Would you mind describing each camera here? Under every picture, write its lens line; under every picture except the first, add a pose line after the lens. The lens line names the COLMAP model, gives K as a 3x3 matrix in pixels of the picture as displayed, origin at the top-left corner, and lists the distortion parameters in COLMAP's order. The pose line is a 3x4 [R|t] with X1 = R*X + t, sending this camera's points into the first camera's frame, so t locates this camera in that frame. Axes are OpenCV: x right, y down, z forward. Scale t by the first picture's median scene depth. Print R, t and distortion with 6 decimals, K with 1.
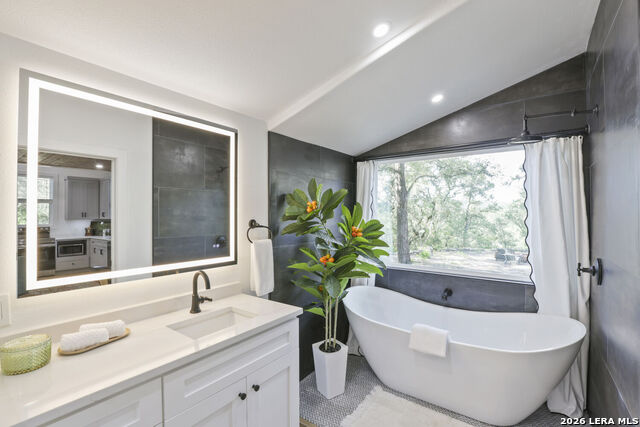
lens RADIAL K [[296.3, 0, 320.6], [0, 296.3, 212.4], [0, 0, 1]] dist [-0.024952, 0.005343]
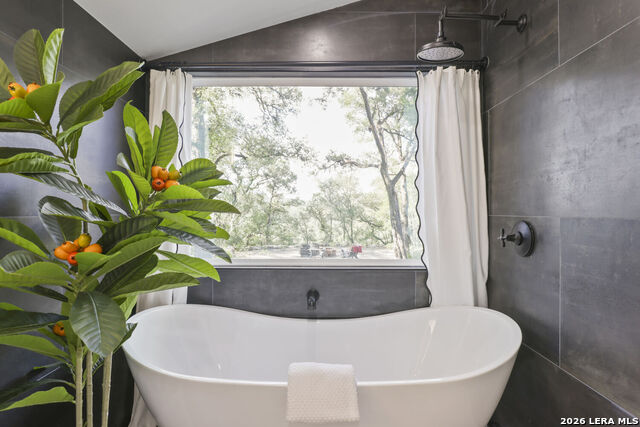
lens RADIAL K [[349.1, 0, 323.3], [0, 349.1, 213.9], [0, 0, 1]] dist [-0.013484, 0.000648]
pose [[0.807150, -0.001332, 0.590345, 0.011321], [-0.006400, 0.999919, 0.011007, 0.096398], [-0.590312, -0.012662, 0.807076, 0.422408]]
